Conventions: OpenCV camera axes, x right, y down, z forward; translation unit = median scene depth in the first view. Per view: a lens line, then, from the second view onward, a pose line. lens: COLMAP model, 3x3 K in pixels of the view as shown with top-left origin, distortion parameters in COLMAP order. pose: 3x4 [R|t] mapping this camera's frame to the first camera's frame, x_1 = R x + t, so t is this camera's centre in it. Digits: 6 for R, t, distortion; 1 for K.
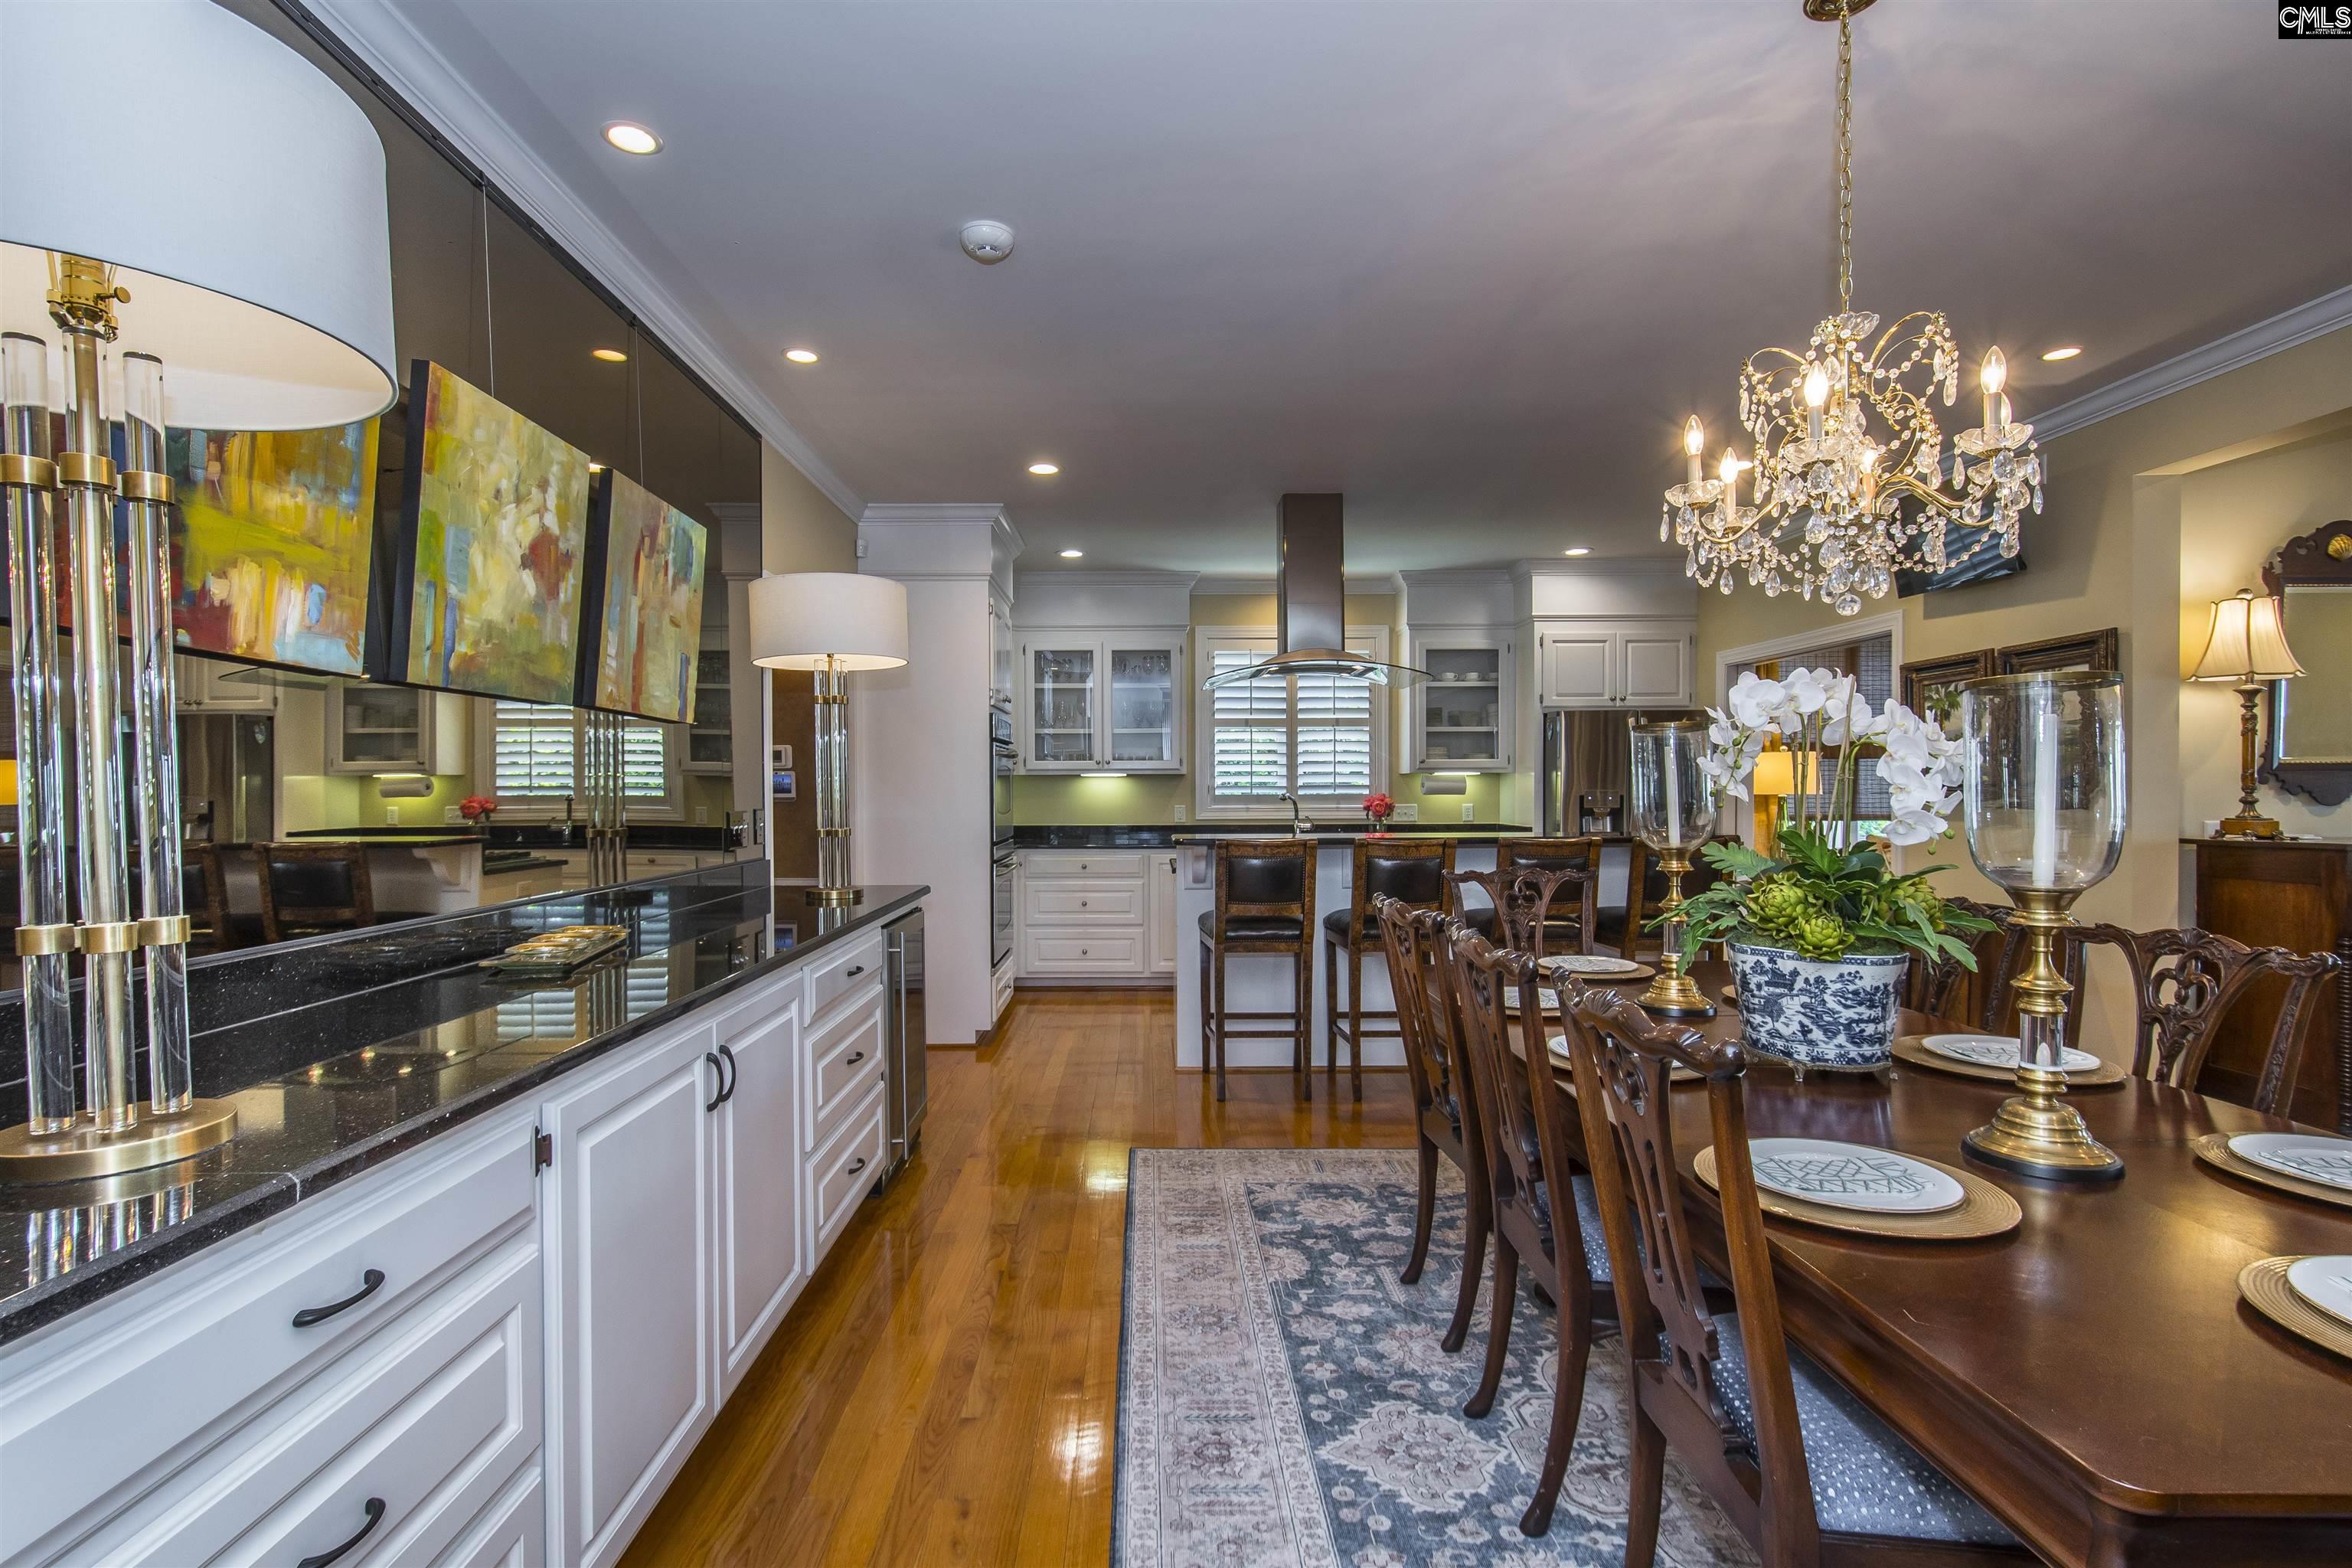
lens RADIAL K [[1092.2, 0, 1156.2], [0, 1092.2, 800.2], [0, 0, 1]] dist [0.013276, -0.015867]
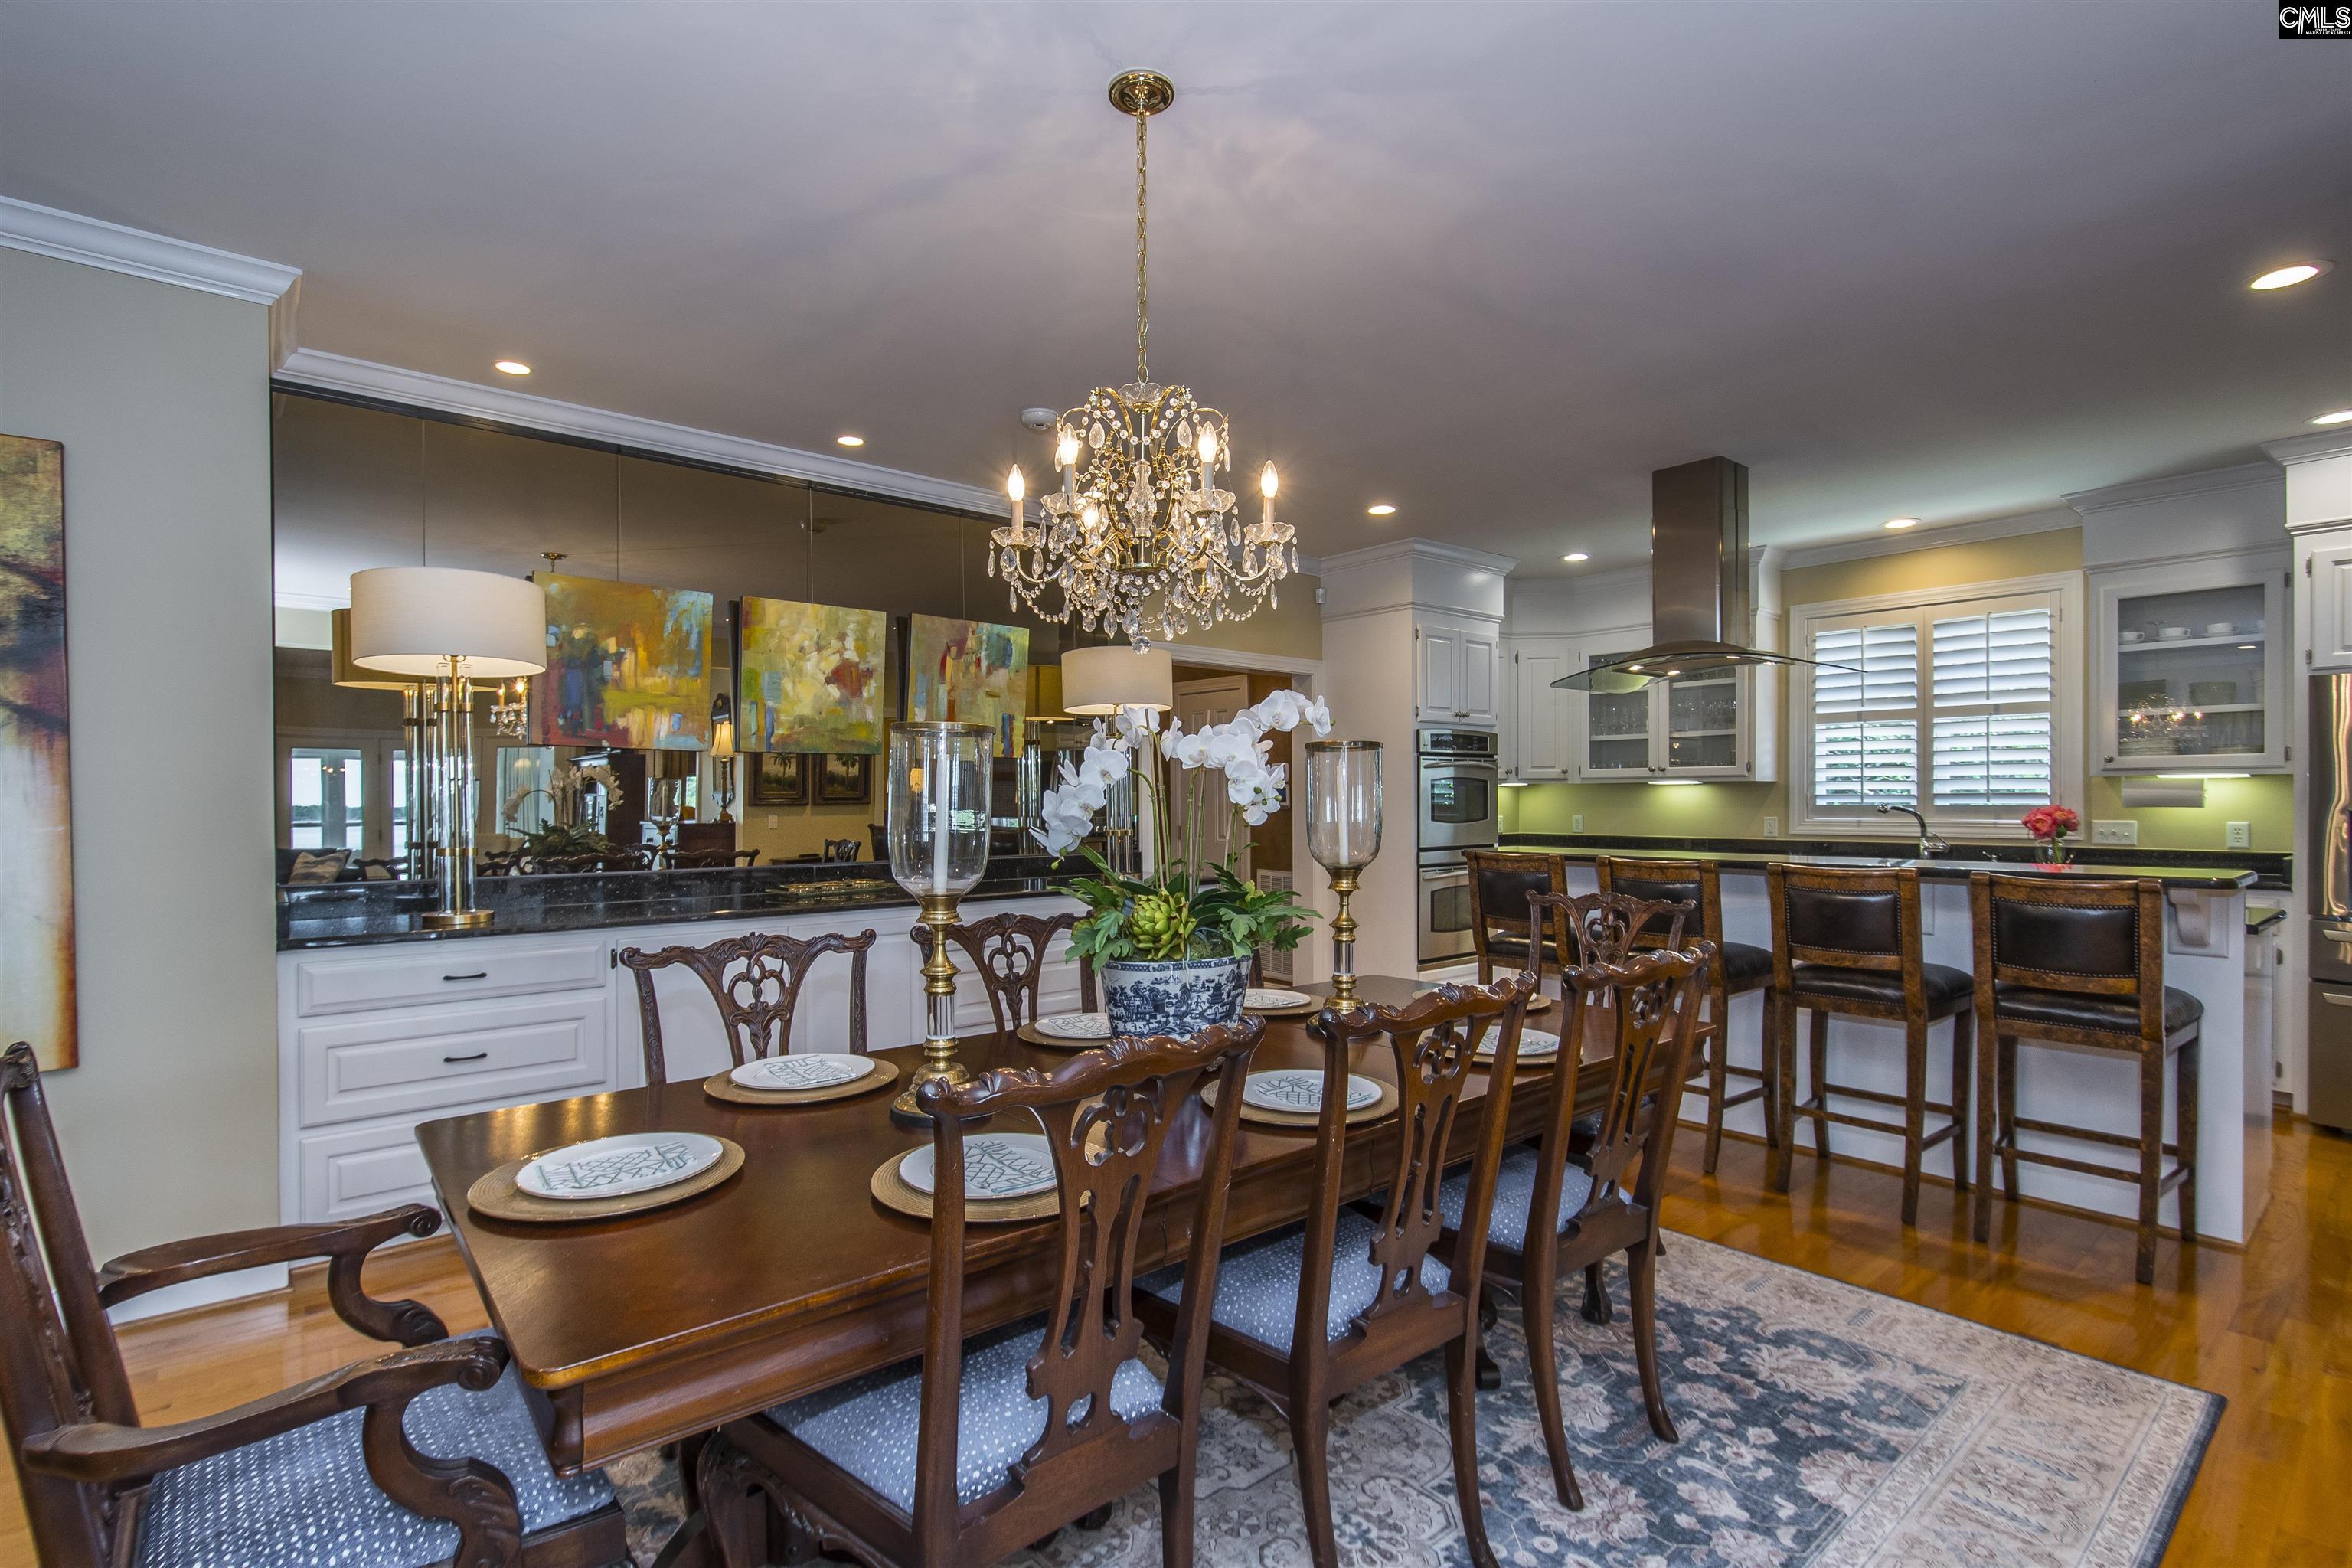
lens RADIAL K [[1092.2, 0, 1156.2], [0, 1092.2, 800.2], [0, 0, 1]] dist [0.013276, -0.015867]
pose [[0.632877, 0.004356, -0.774240, 0.938475], [-0.006301, 0.999980, 0.000476, -0.013983], [0.774227, 0.004577, 0.632892, 0.194587]]
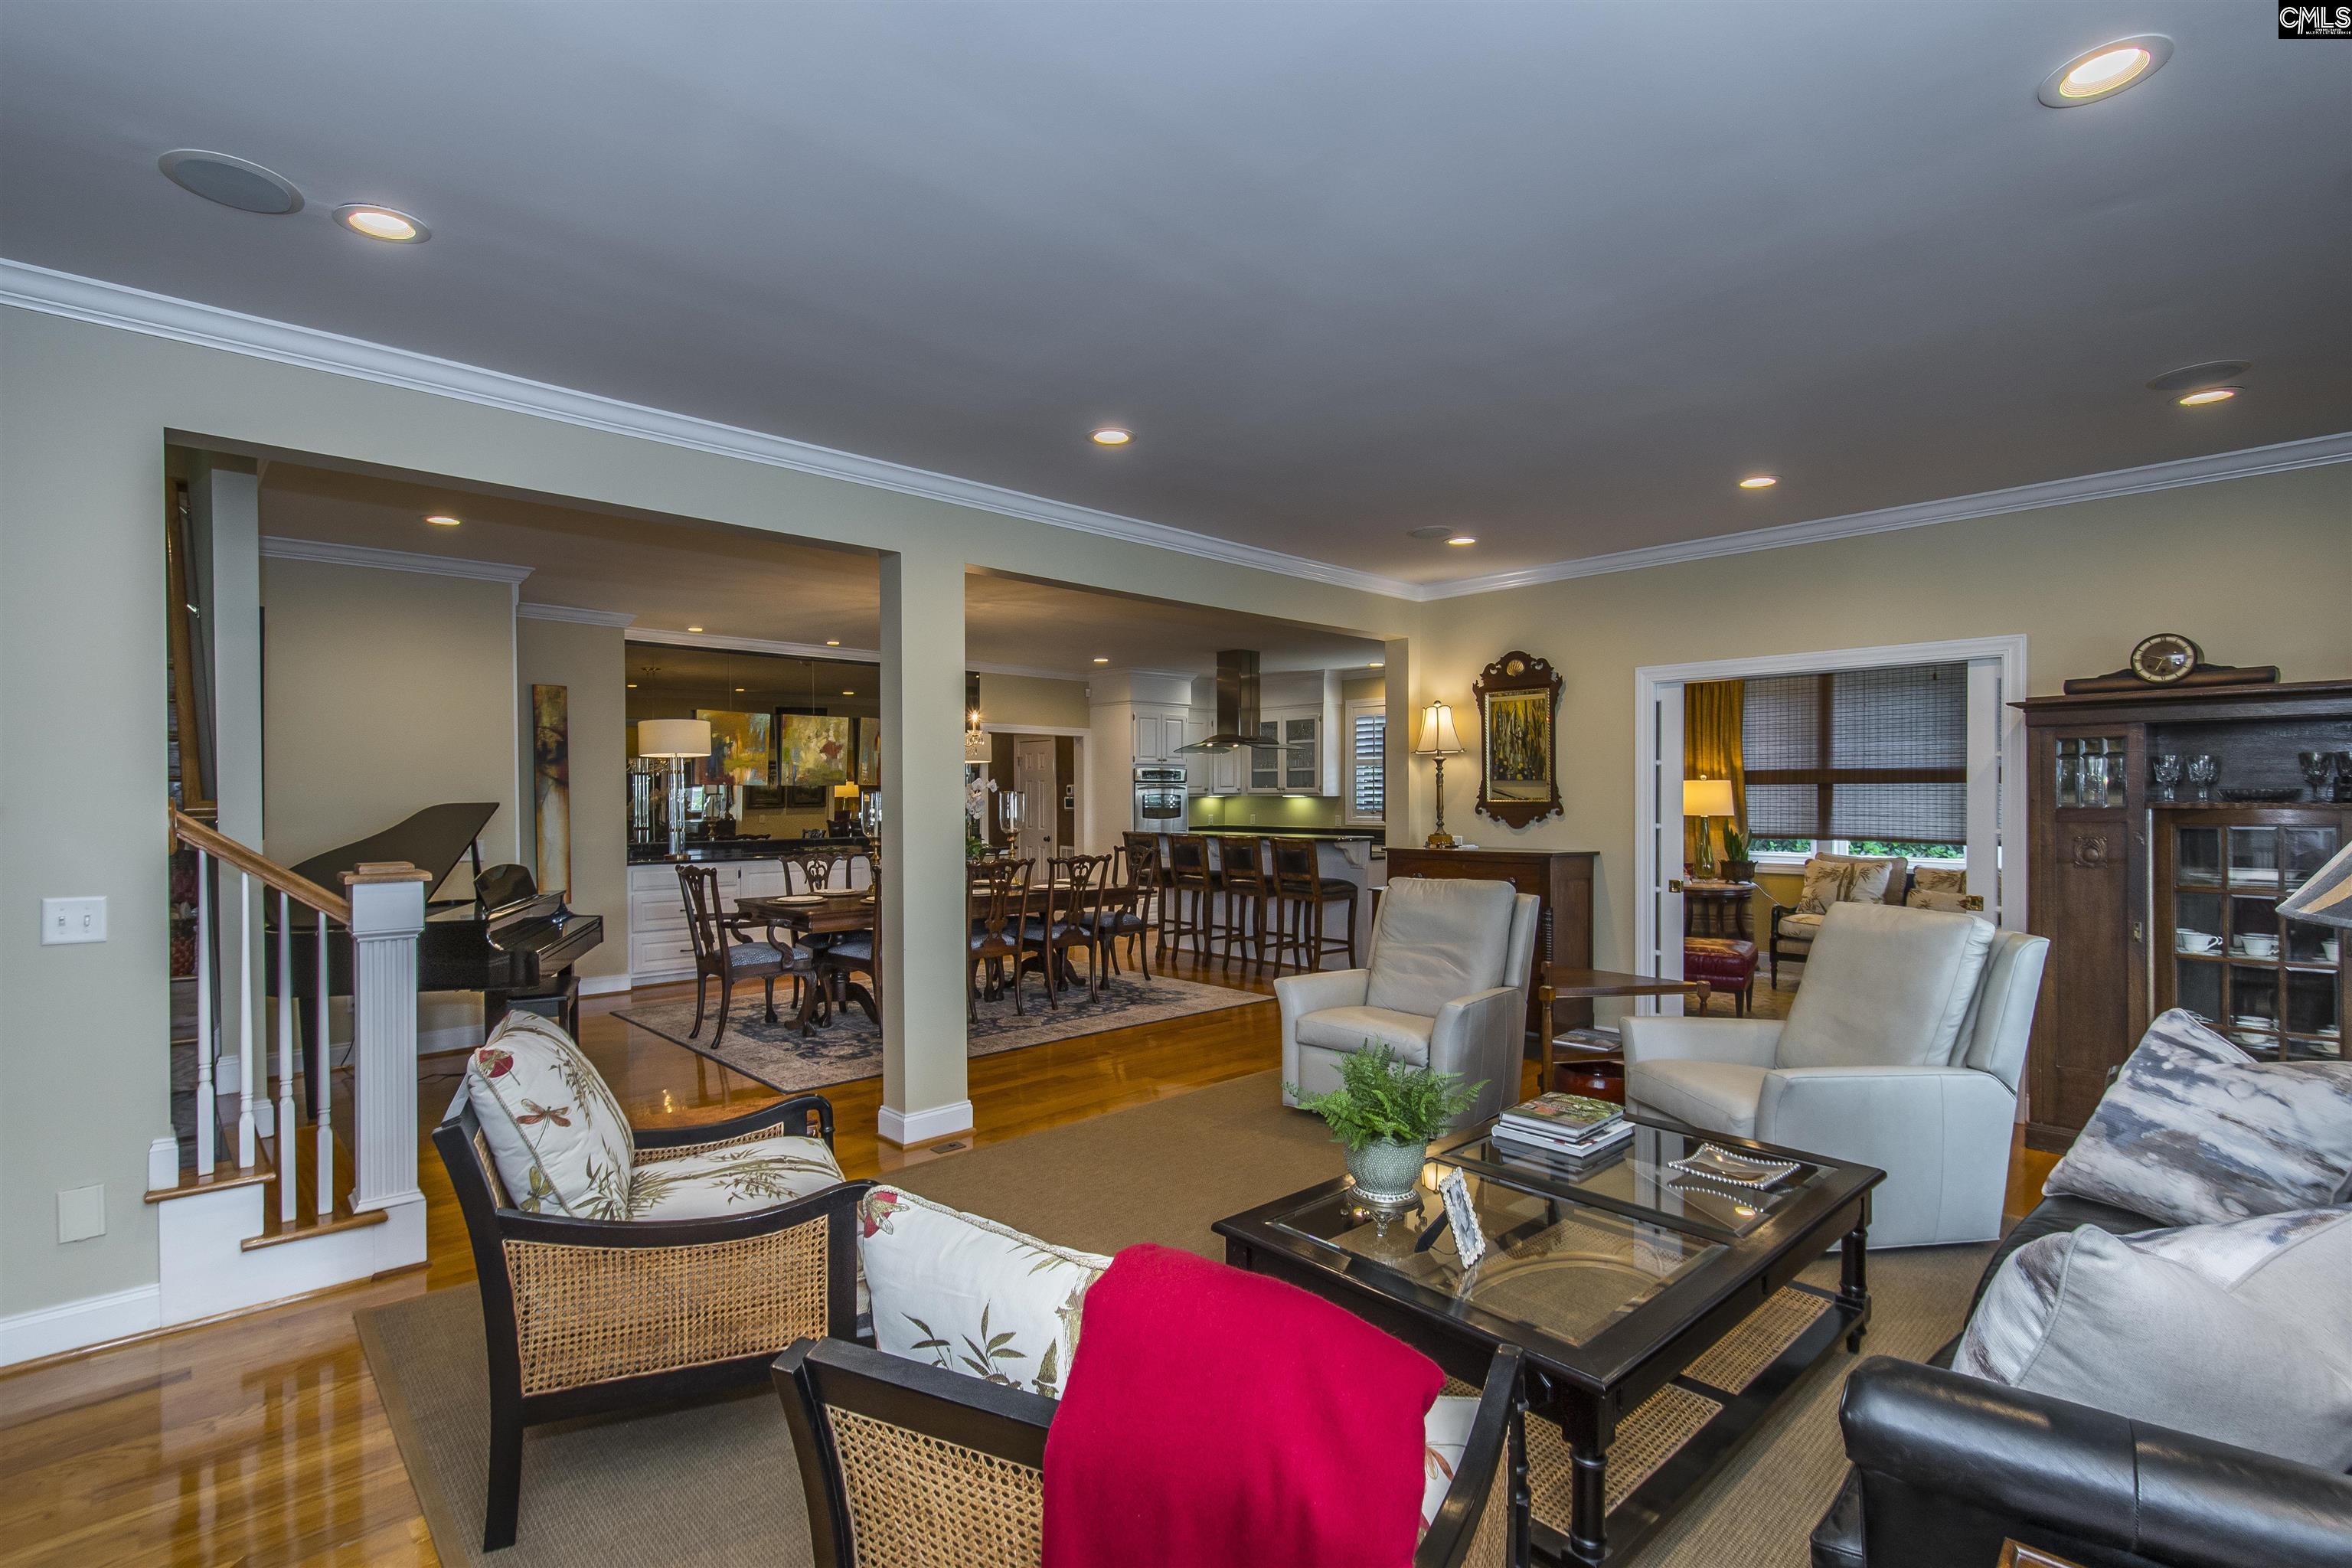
lens RADIAL K [[1092.2, 0, 1156.2], [0, 1092.2, 800.2], [0, 0, 1]] dist [0.013276, -0.015867]
pose [[0.679006, 0.007036, -0.734099, 2.424862], [-0.007792, 0.999967, 0.002376, -0.045969], [0.734092, 0.004107, 0.679038, -0.613479]]
